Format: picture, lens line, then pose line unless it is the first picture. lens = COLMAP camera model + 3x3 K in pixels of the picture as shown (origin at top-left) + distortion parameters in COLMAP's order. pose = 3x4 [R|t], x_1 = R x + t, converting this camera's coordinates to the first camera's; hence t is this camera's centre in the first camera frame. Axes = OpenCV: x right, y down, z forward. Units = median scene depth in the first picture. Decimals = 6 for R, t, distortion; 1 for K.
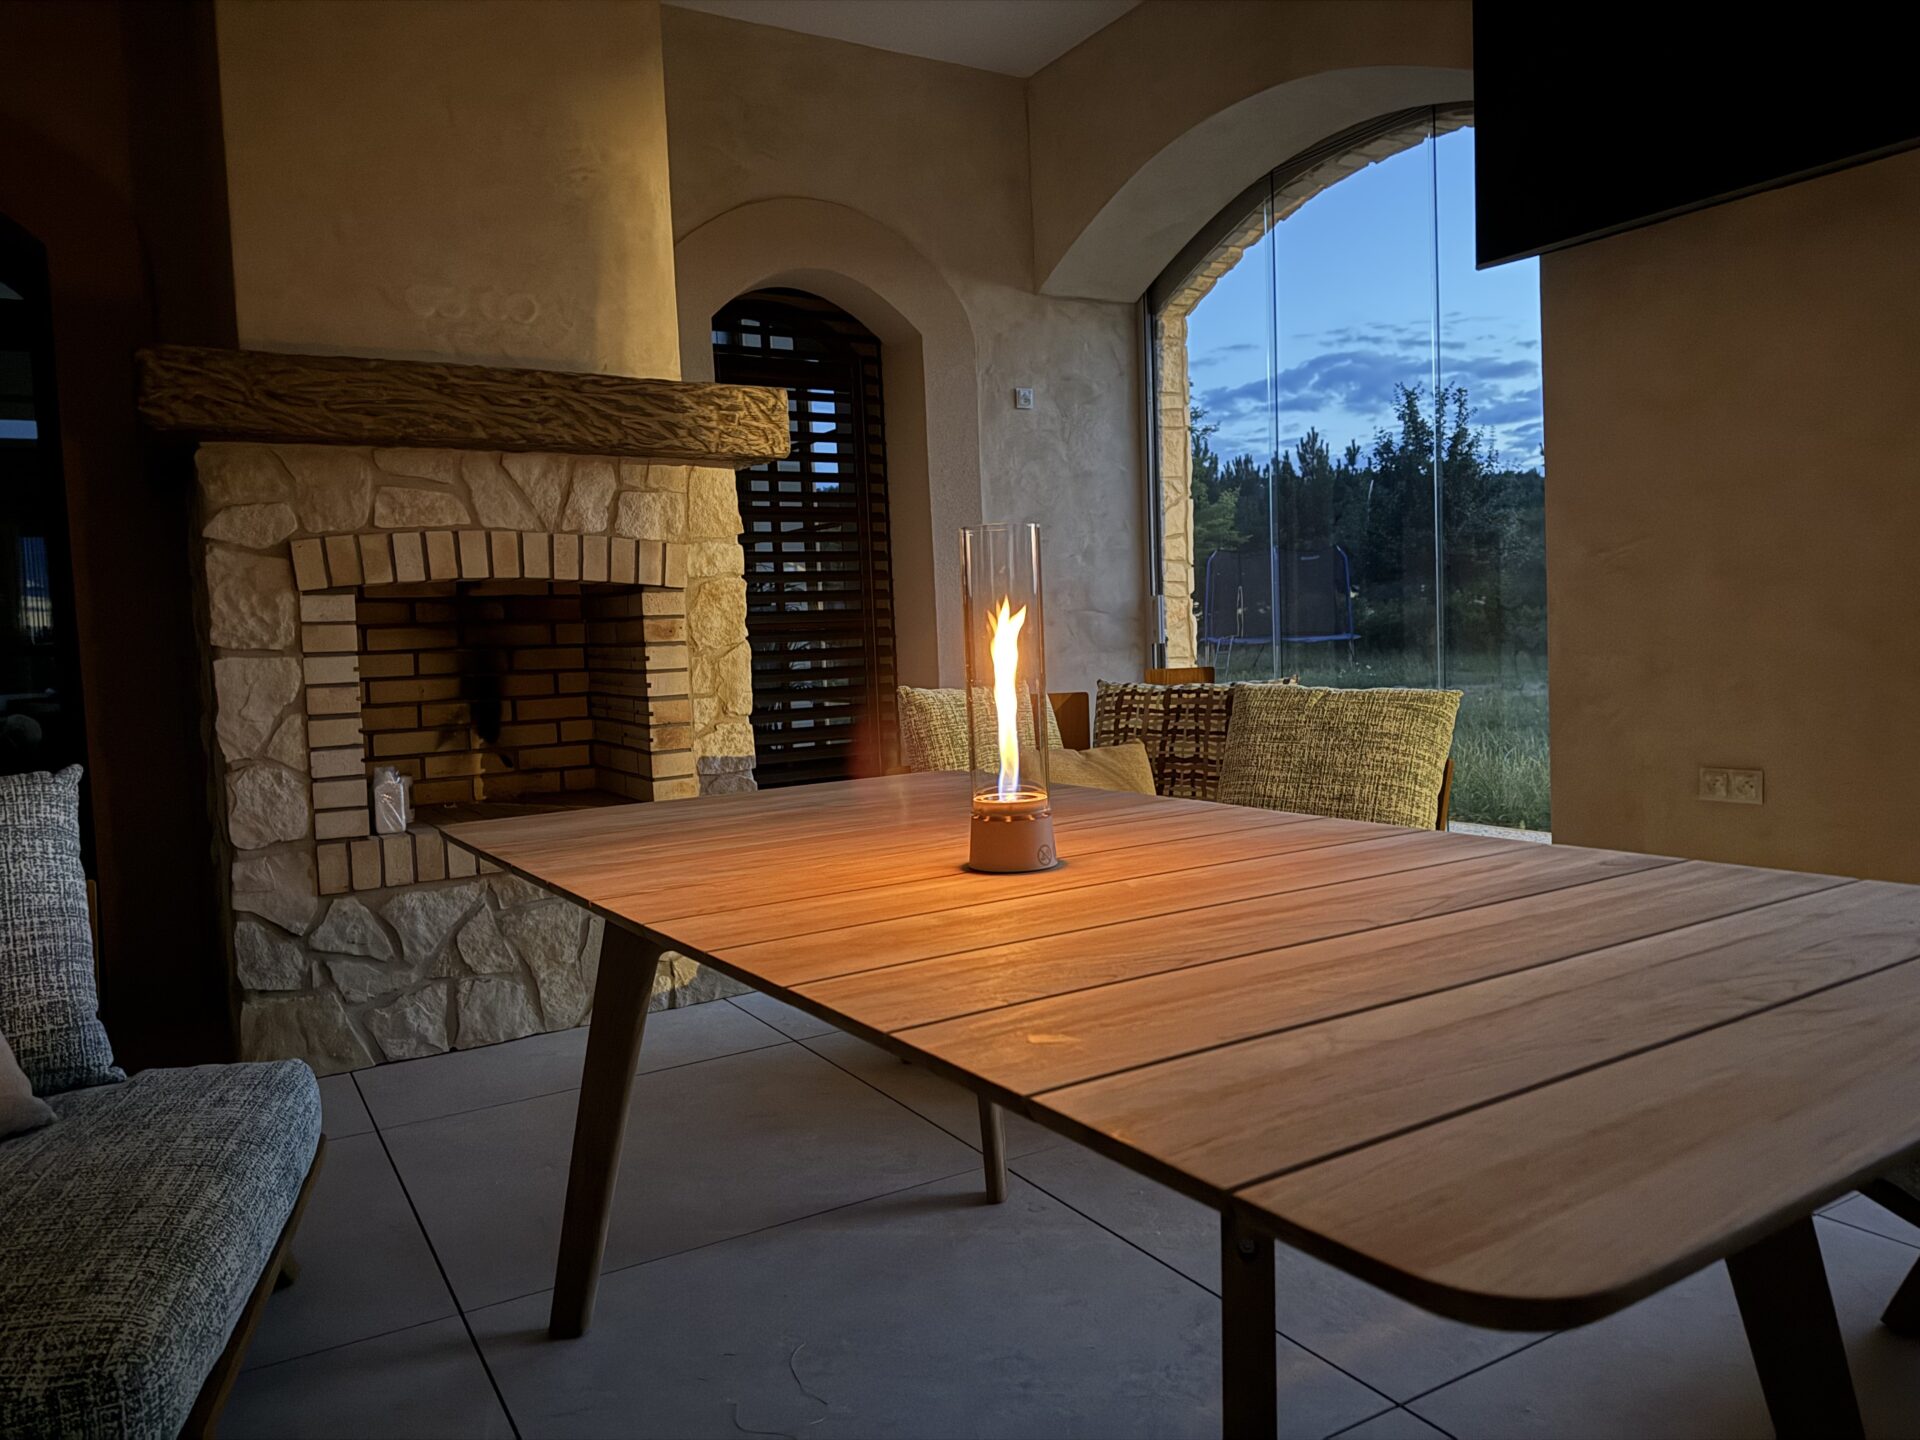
lens RADIAL K [[1340.2, 0, 960.0], [0, 1340.2, 720.0], [0, 0, 1]] dist [0.129547, -0.164865]
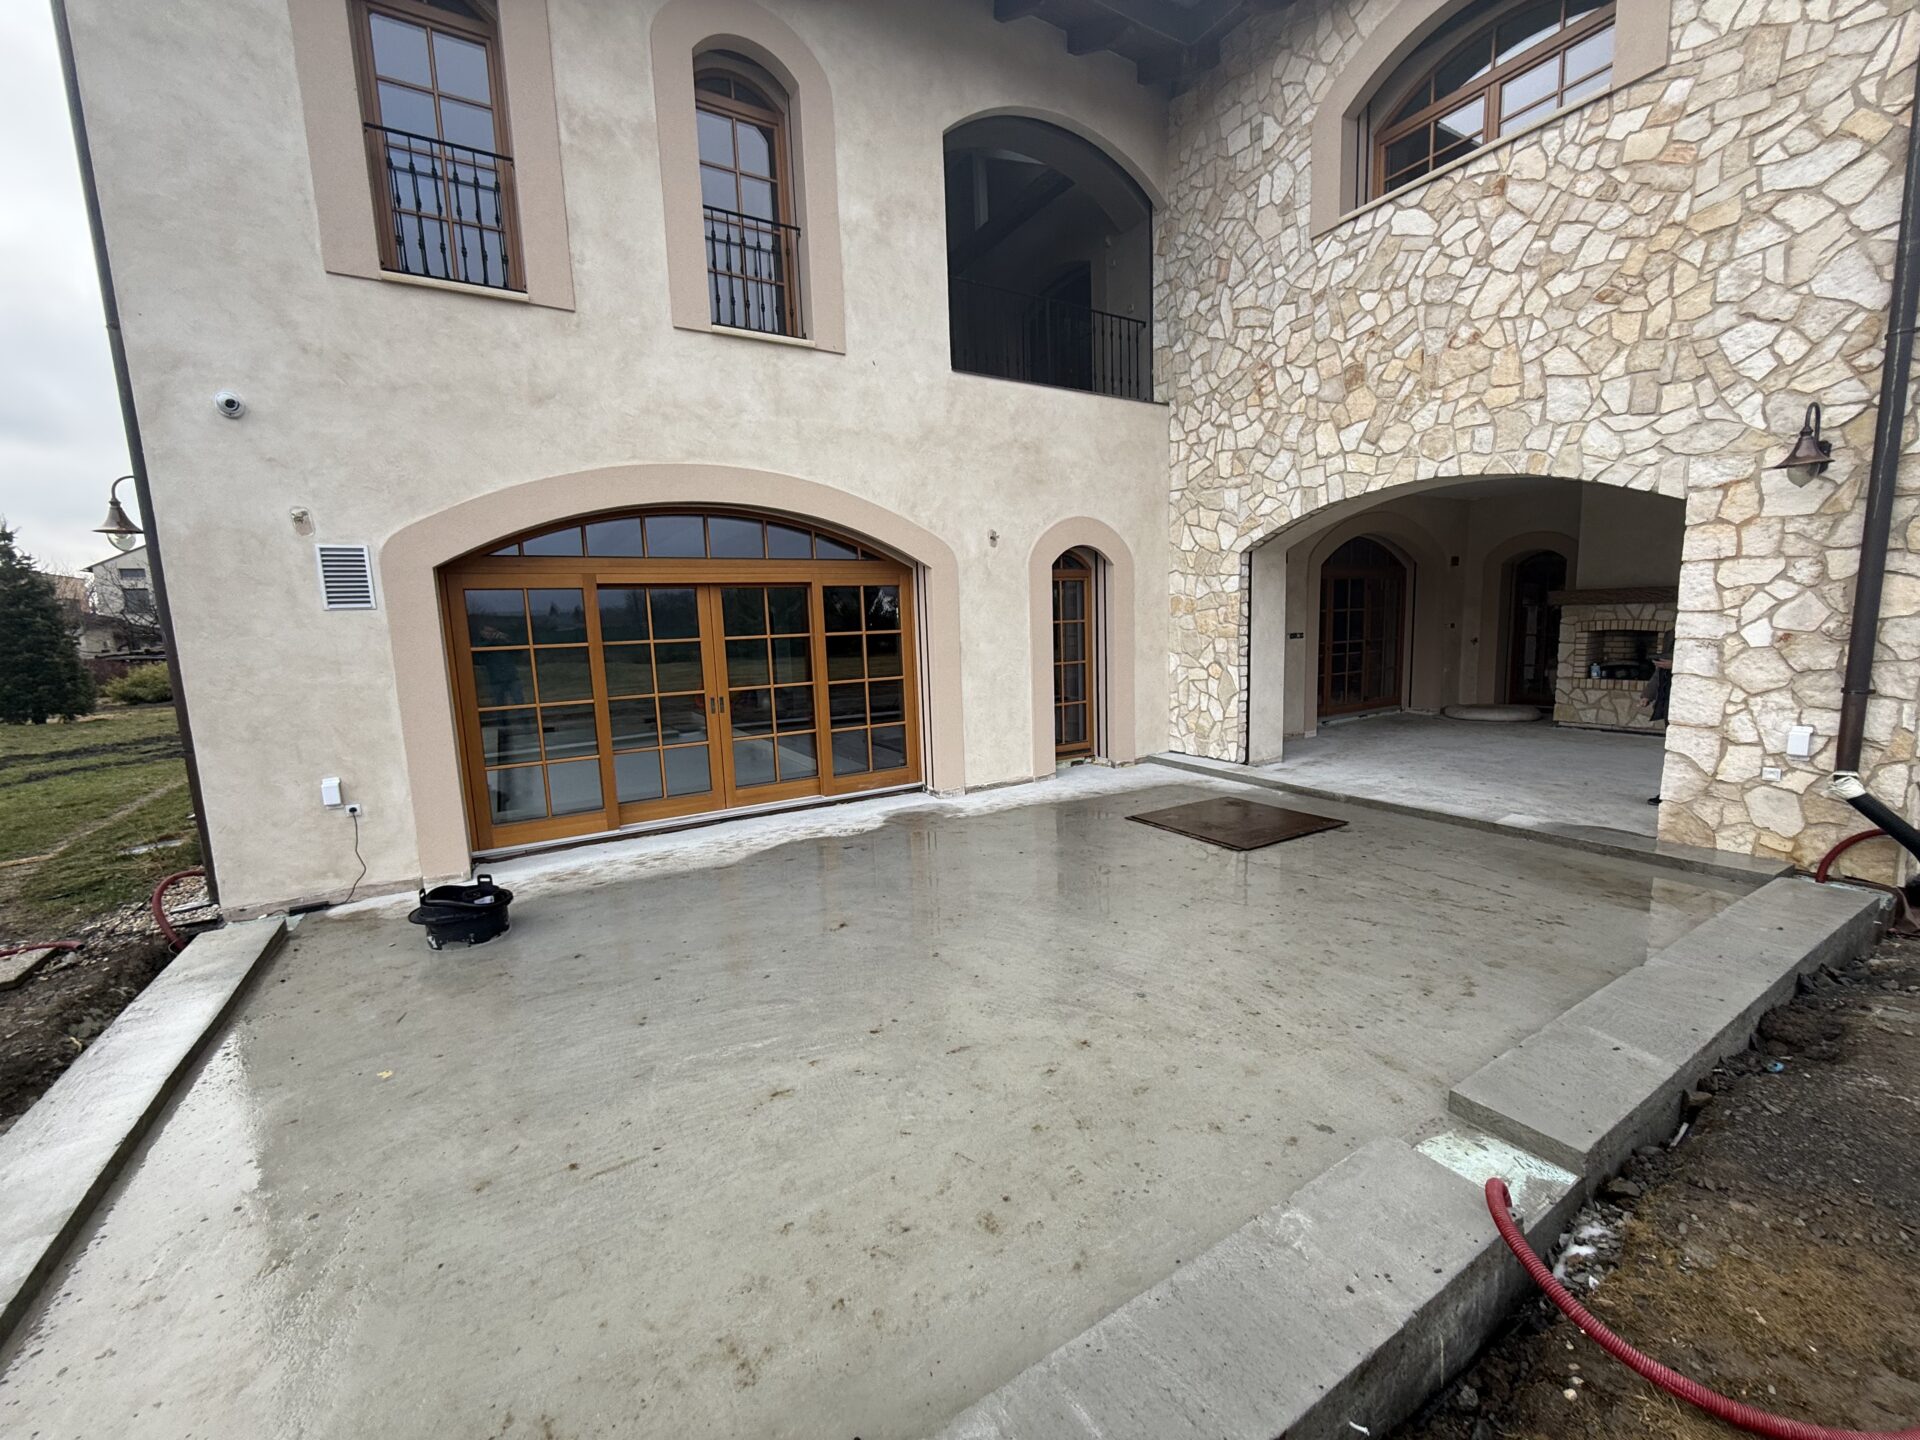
lens RADIAL K [[763.8, 0, 960.0], [0, 763.8, 720.0], [0, 0, 1]] dist [-0.002639, 0.000158]
pose [[-0.006305, 0.171807, -0.985111, 2.457516], [-0.031963, 0.984592, 0.171921, -0.181634], [0.999469, 0.032572, -0.000717, -1.369081]]
